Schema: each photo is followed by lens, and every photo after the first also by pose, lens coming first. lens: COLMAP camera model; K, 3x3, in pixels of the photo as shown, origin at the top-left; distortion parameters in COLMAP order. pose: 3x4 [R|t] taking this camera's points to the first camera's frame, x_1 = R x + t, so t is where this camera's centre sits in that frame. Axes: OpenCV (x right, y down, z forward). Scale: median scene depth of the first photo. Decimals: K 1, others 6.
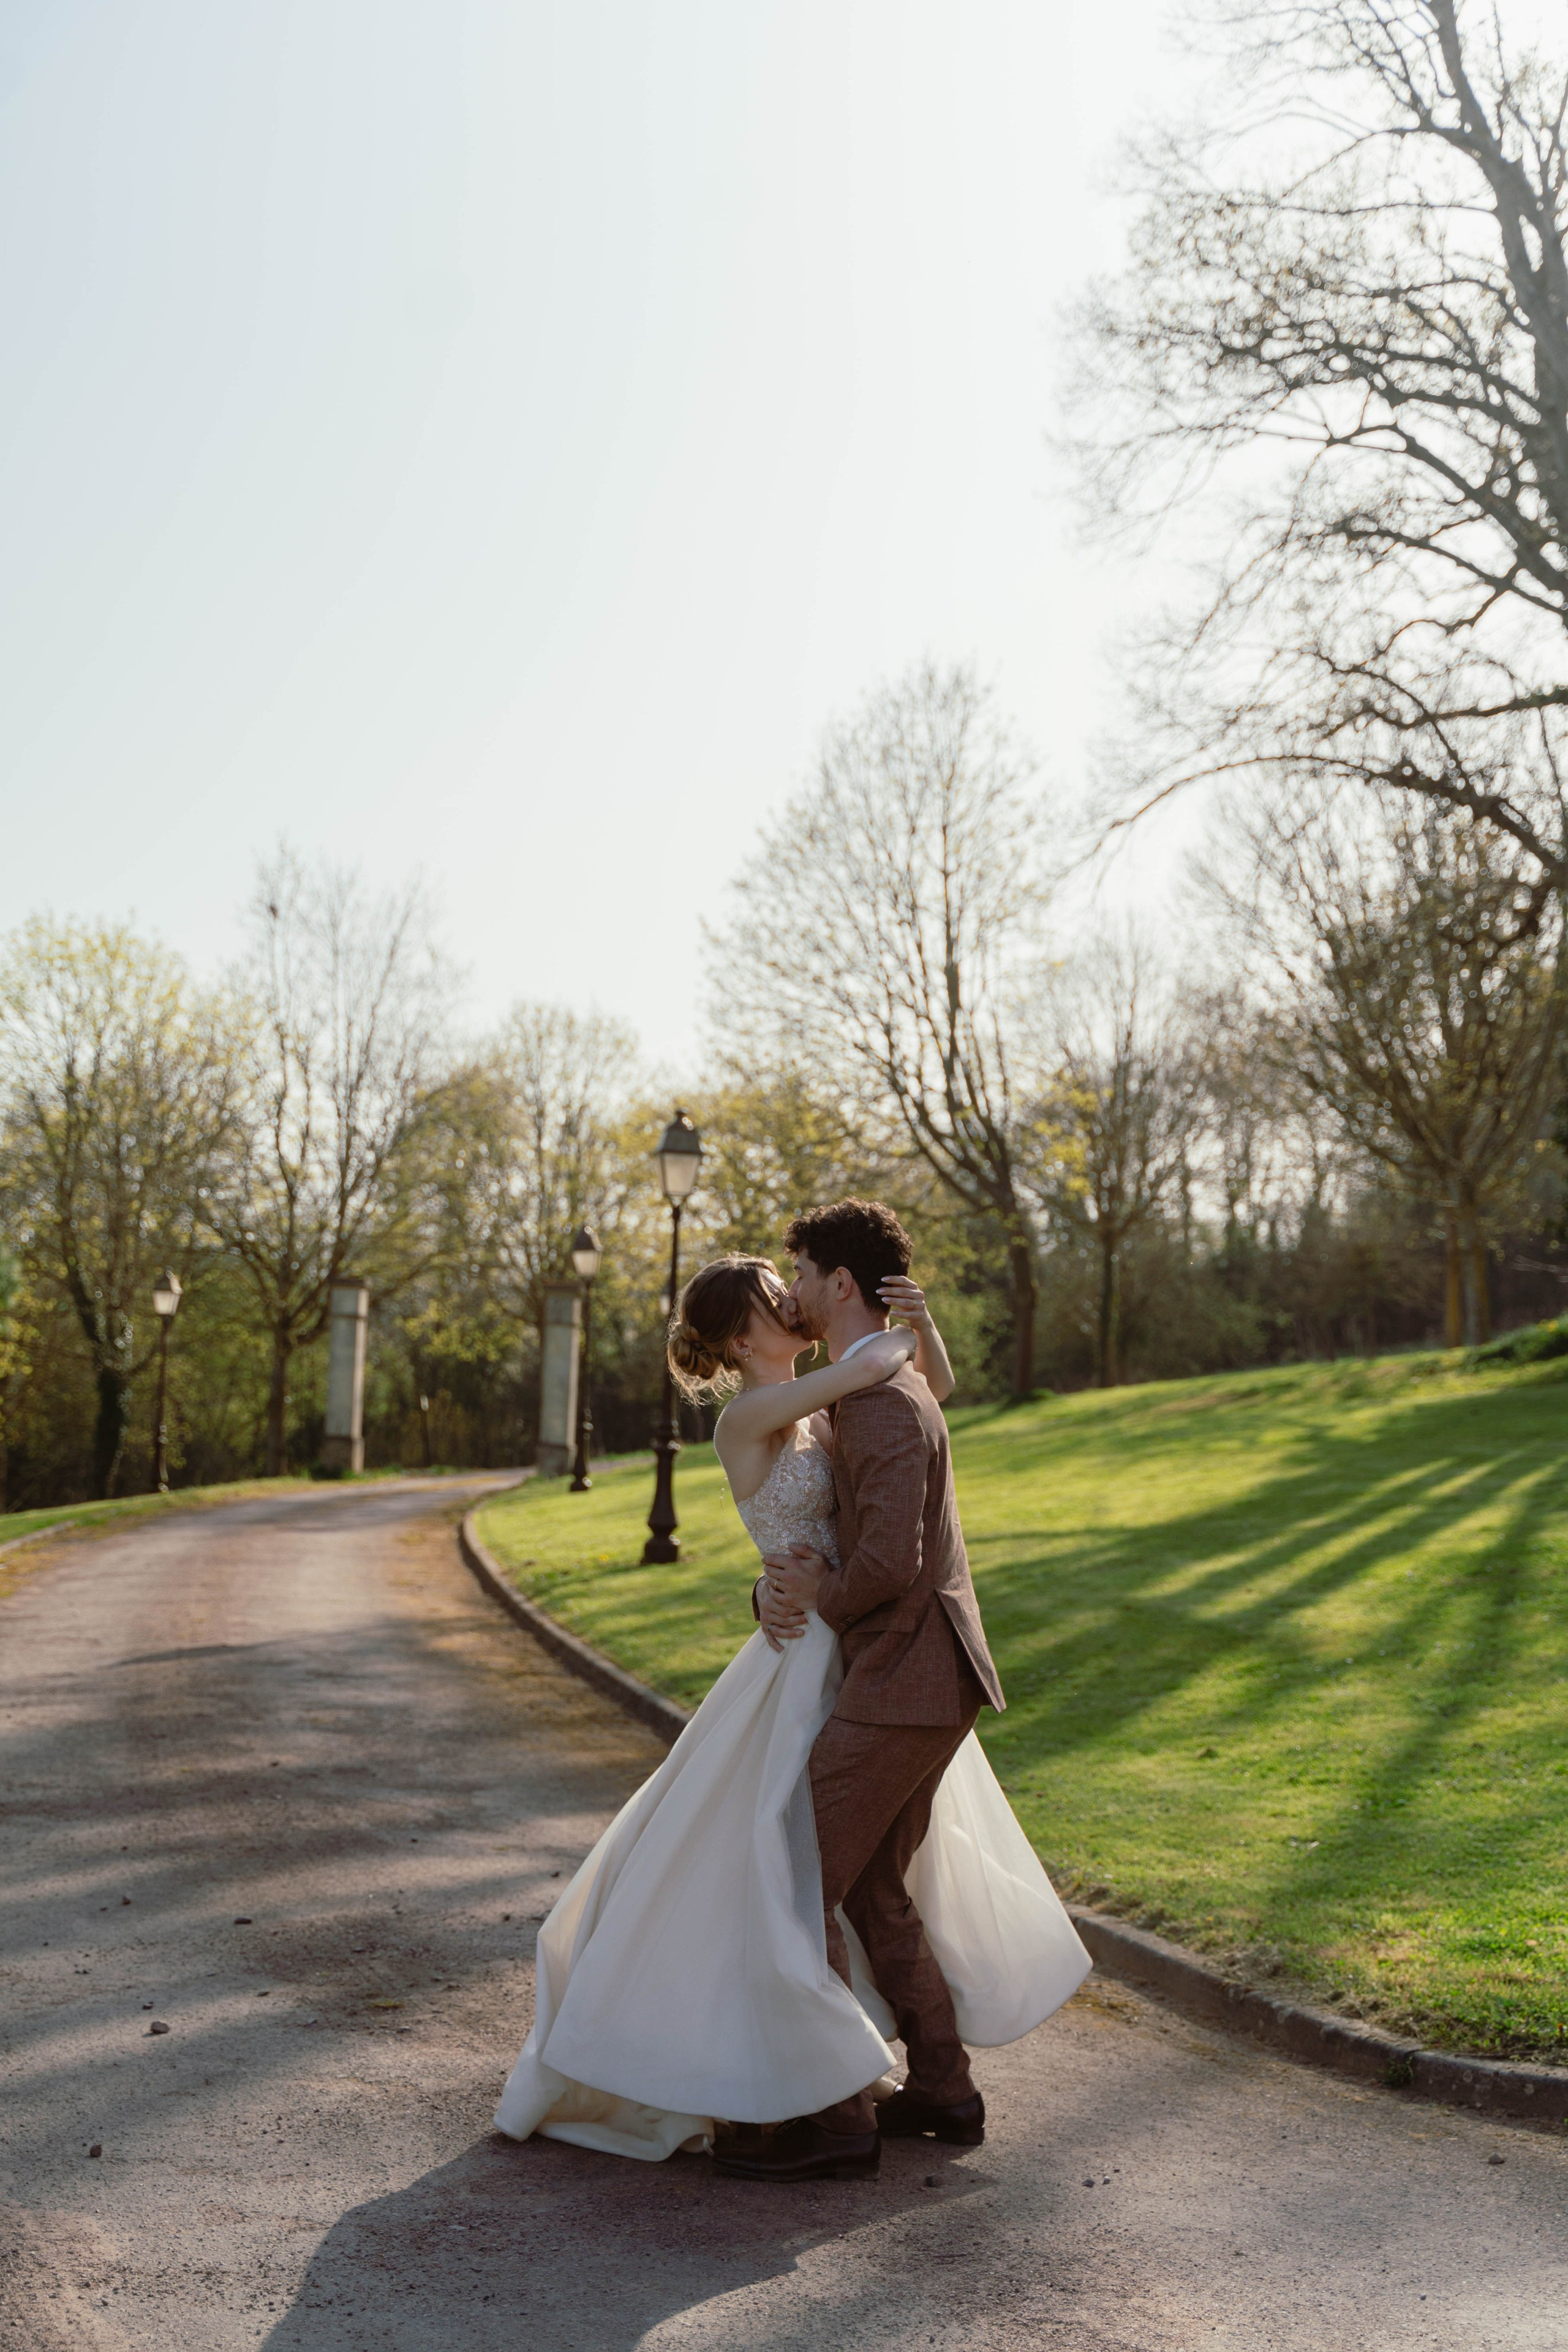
lens RADIAL K [[3029.8, 0, 784.0], [0, 3029.8, 1176.0], [0, 0, 1]] dist [0.018896, 0.008611]
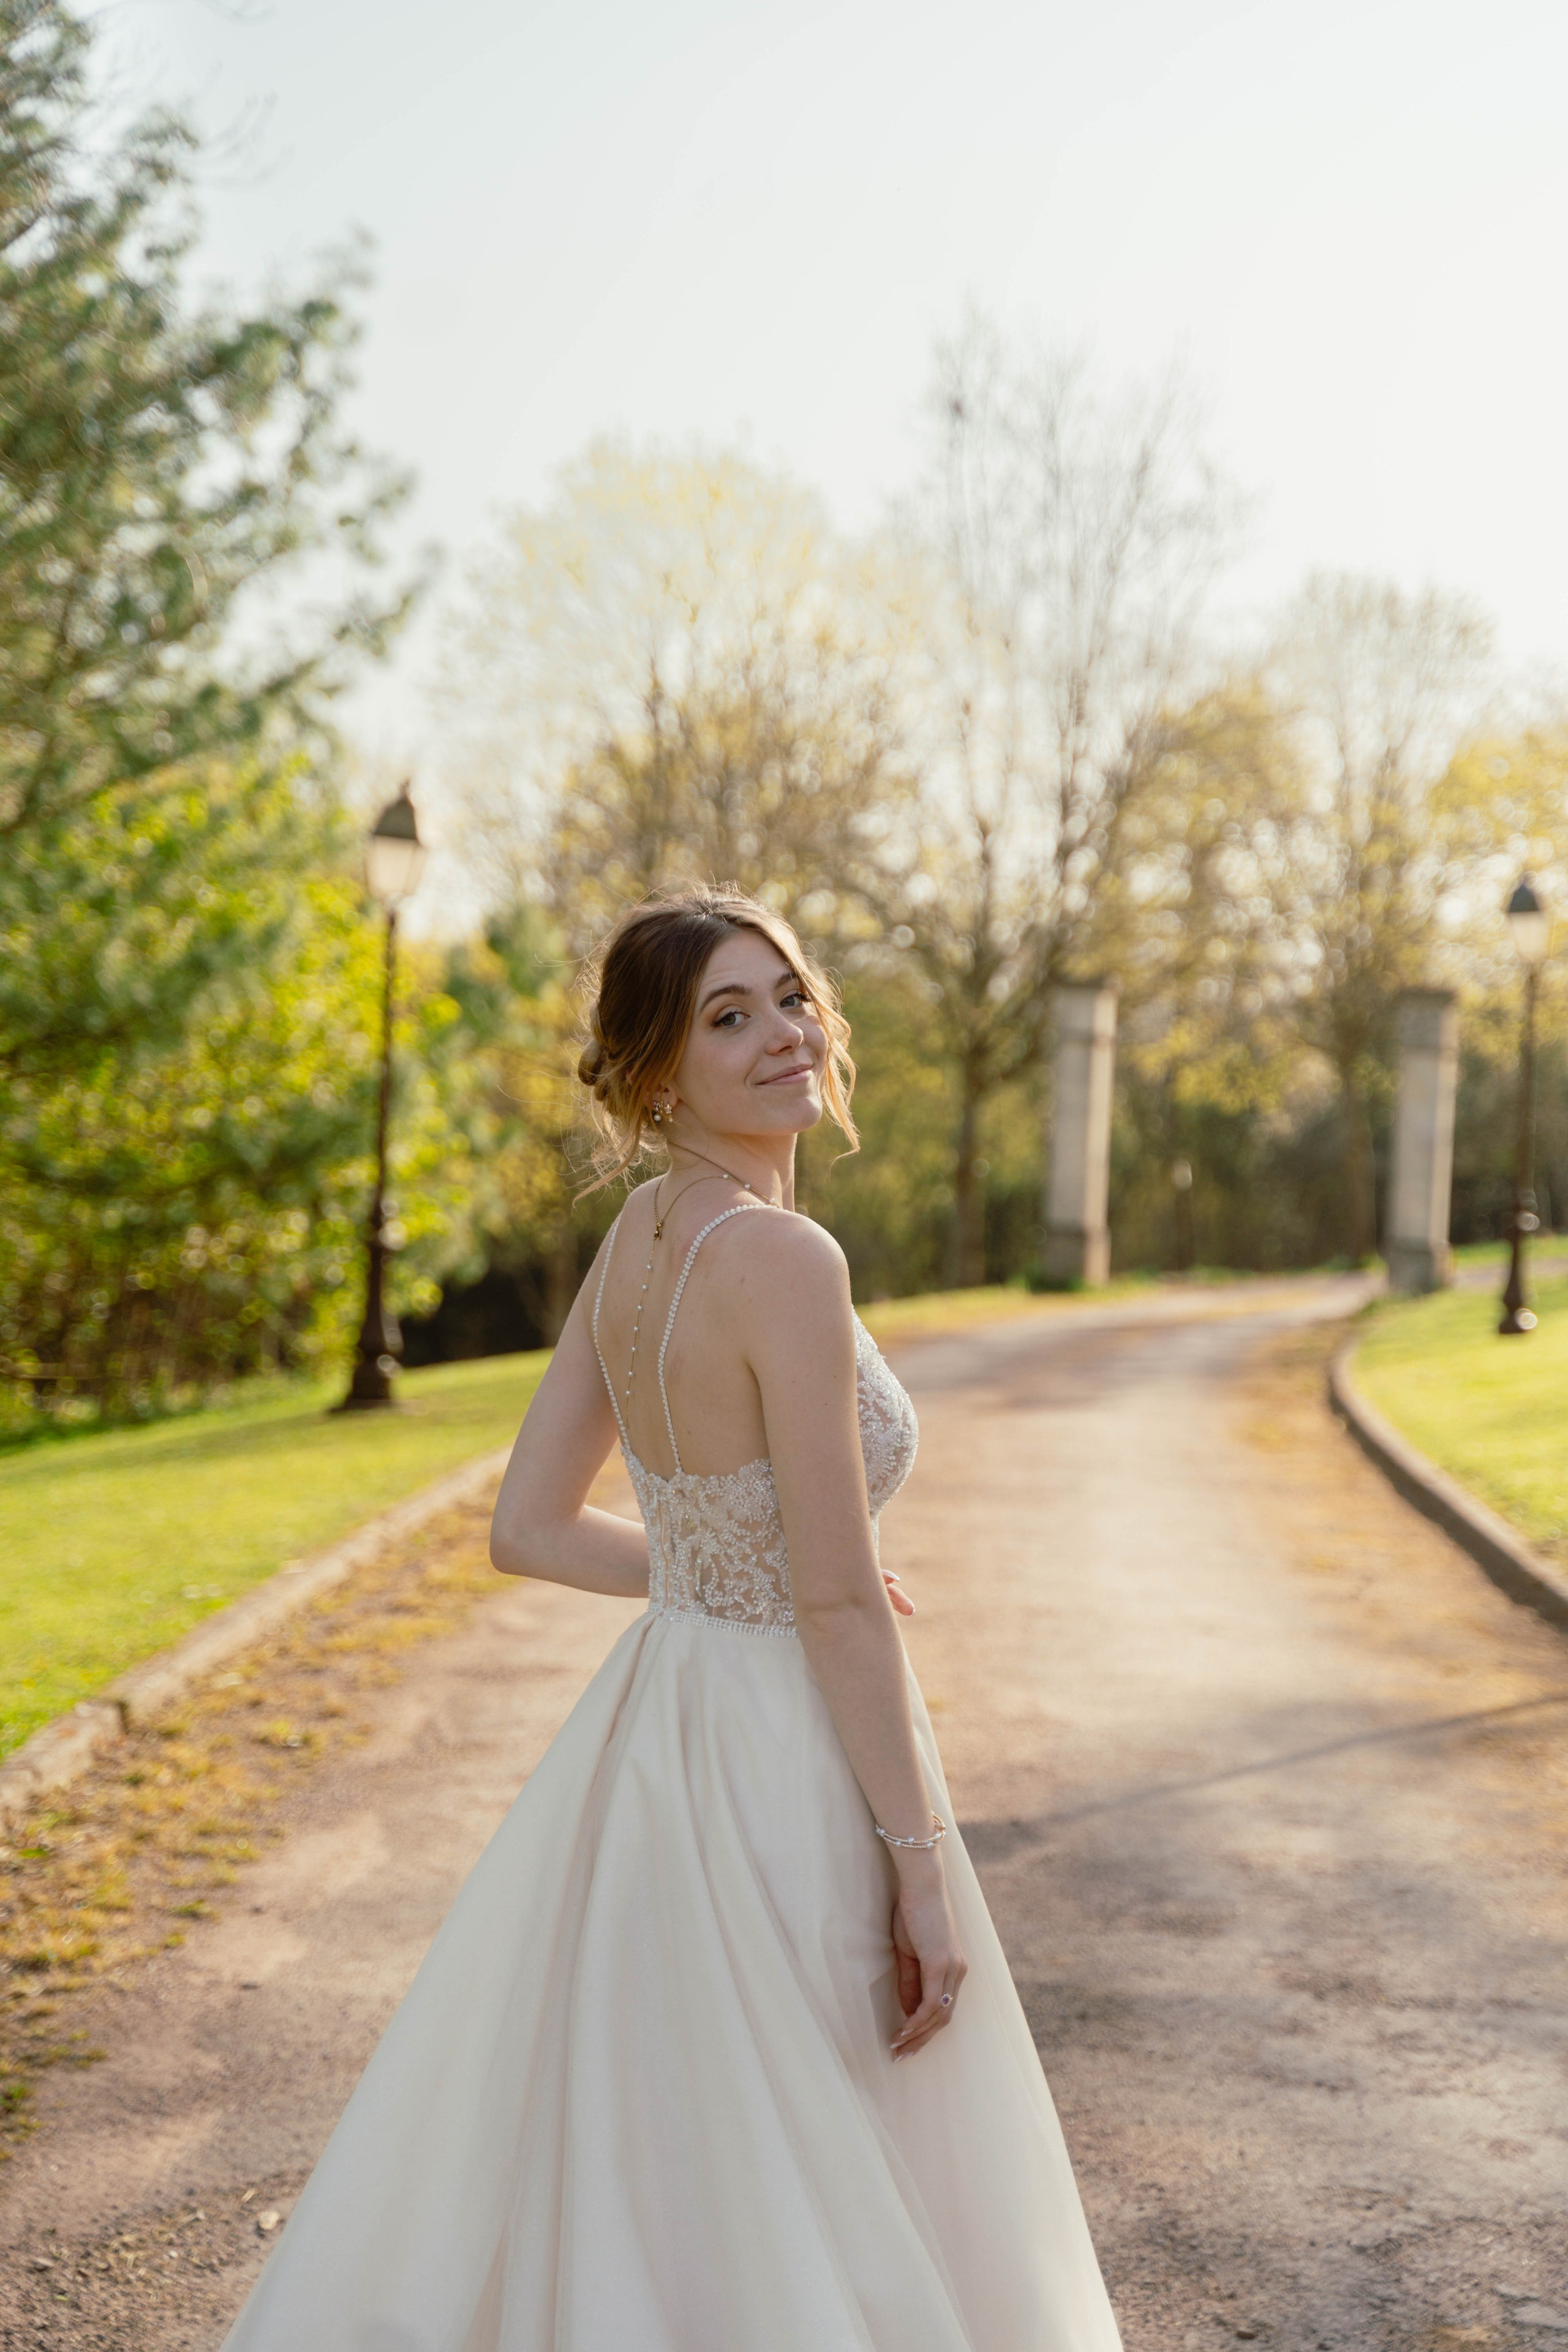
lens RADIAL K [[3977.7, 0, 784.0], [0, 3977.7, 1176.0], [0, 0, 1]] dist [0.027042, -0.047920]
pose [[0.979941, 0.009173, -0.199077, -0.034550], [0.006119, 0.997084, 0.076064, 0.010188], [0.199194, -0.075756, 0.977027, 0.153220]]
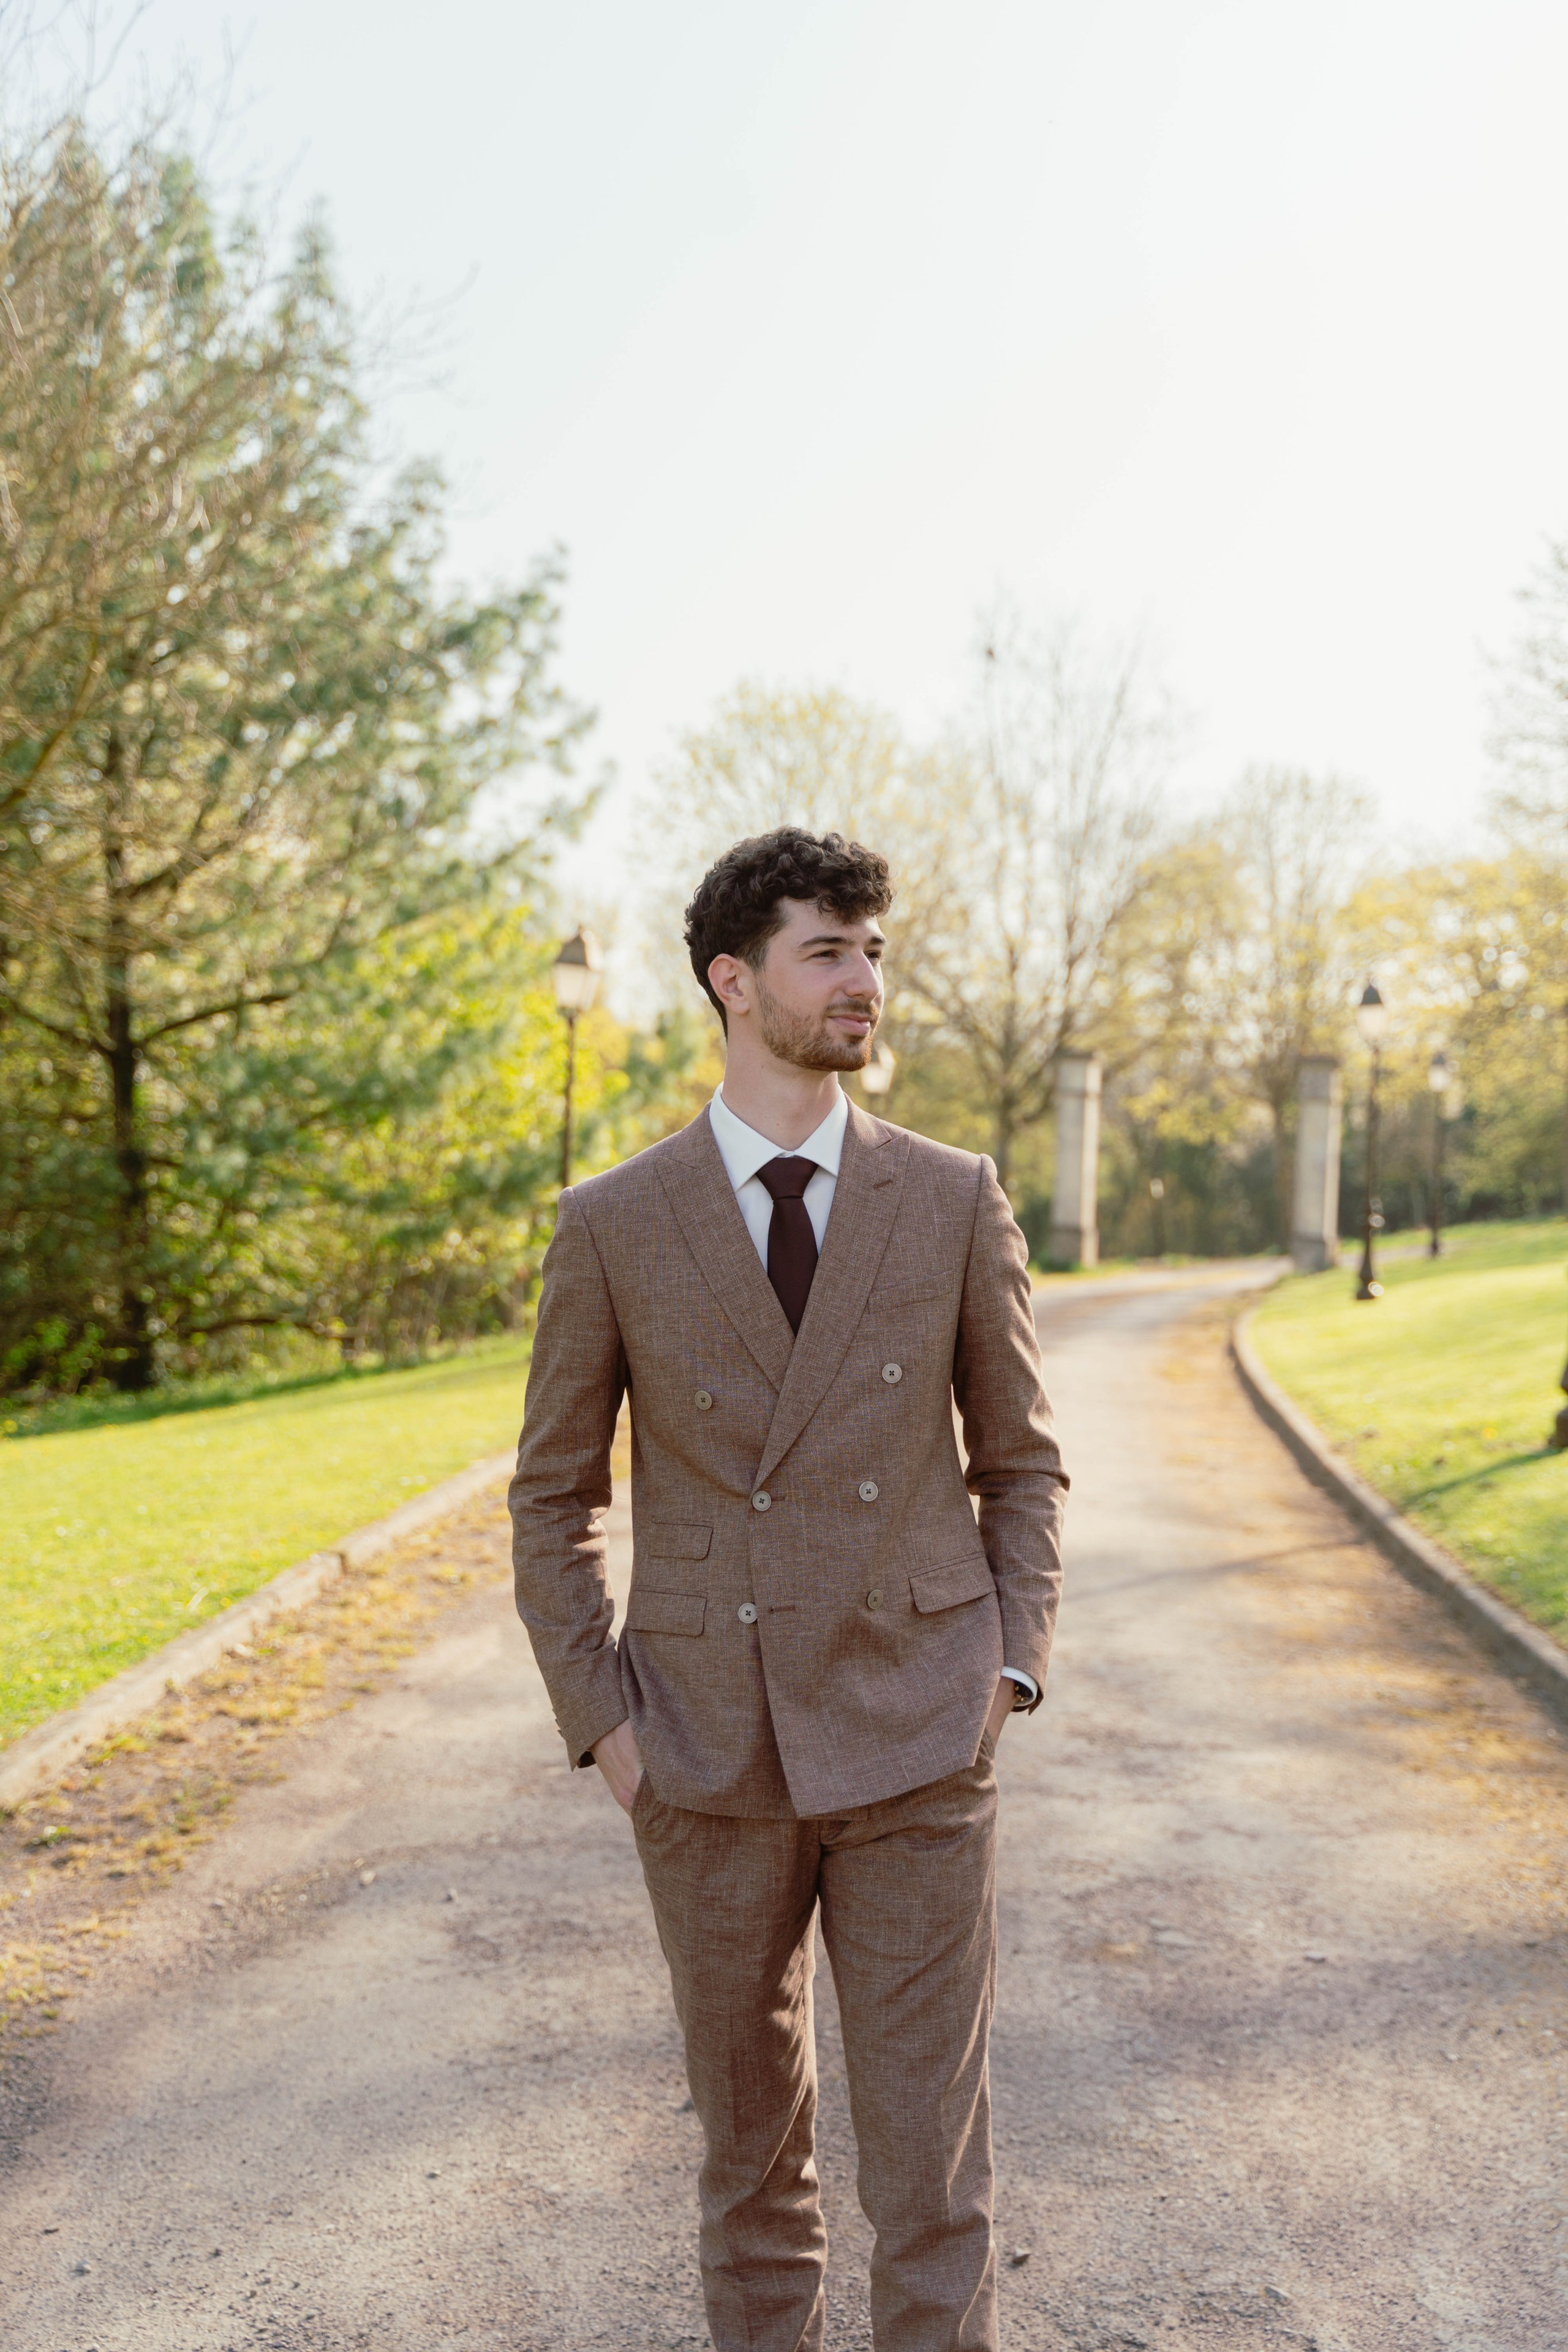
lens RADIAL K [[2808.4, 0, 782.5], [0, 2808.4, 1204.4], [0, 0, 1]] dist [0.011281, 0.006759]
pose [[0.970806, 0.002171, -0.239858, -0.024819], [0.017682, 0.996591, 0.080585, 0.008939], [0.239215, -0.082474, 0.967458, 0.145858]]
